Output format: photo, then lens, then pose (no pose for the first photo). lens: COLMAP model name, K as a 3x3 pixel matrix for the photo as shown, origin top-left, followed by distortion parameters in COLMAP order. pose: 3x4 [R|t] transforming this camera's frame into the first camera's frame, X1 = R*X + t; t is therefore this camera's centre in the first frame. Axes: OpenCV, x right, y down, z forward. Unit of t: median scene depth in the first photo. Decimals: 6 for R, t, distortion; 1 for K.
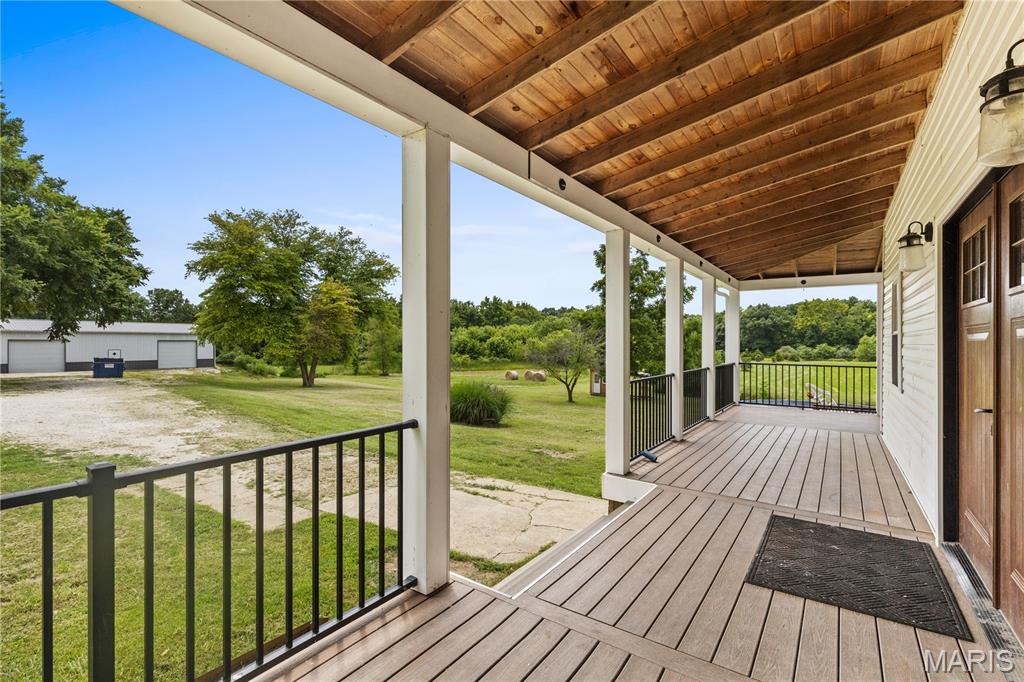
lens RADIAL K [[474.5, 0, 518.4], [0, 474.5, 342.8], [0, 0, 1]] dist [0.002477, -0.000371]
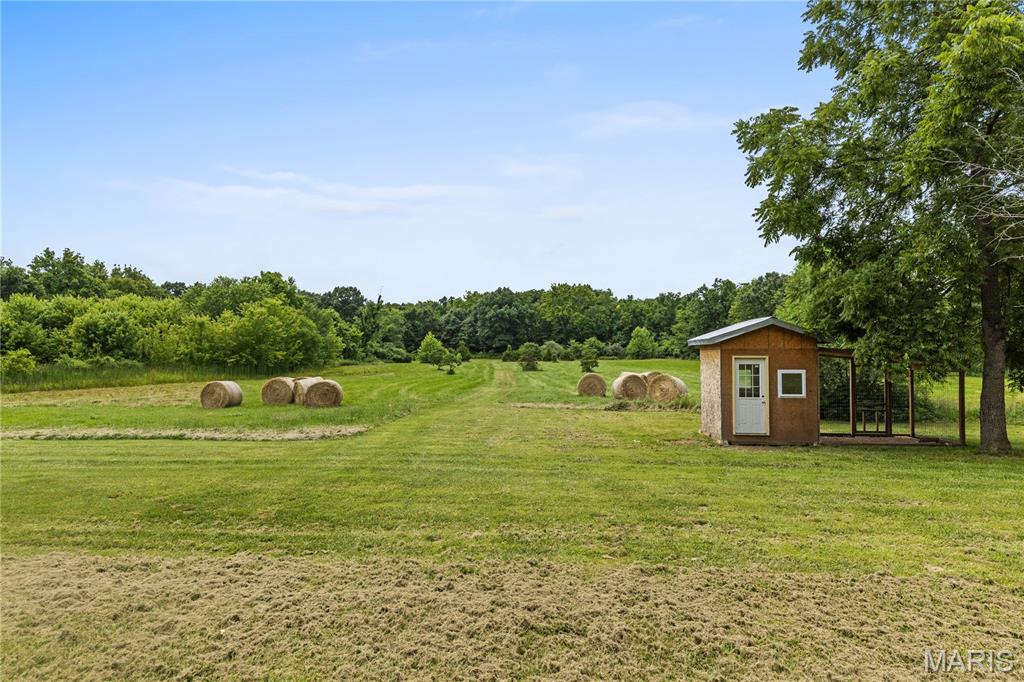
lens RADIAL K [[627.4, 0, 511.1], [0, 627.4, 333.7], [0, 0, 1]] dist [-0.002310, 0.000880]
pose [[0.829432, 0.005783, 0.558578, -0.132484], [0.007193, 0.999753, -0.021032, 0.053607], [-0.558562, 0.021462, 0.829185, 0.751410]]
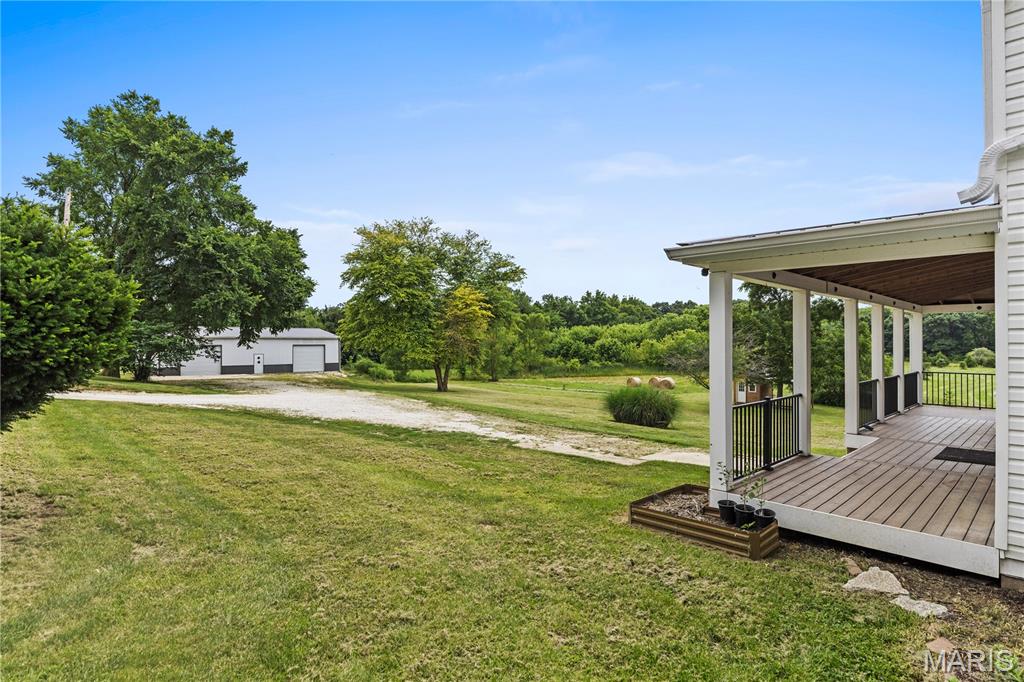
lens RADIAL K [[563.2, 0, 513.8], [0, 563.2, 342.4], [0, 0, 1]] dist [-0.006273, 0.000049]
pose [[0.983385, -0.002922, -0.181508, -0.064074], [0.002501, 0.999994, -0.002552, -0.006736], [0.181514, 0.002055, 0.983386, -0.128012]]
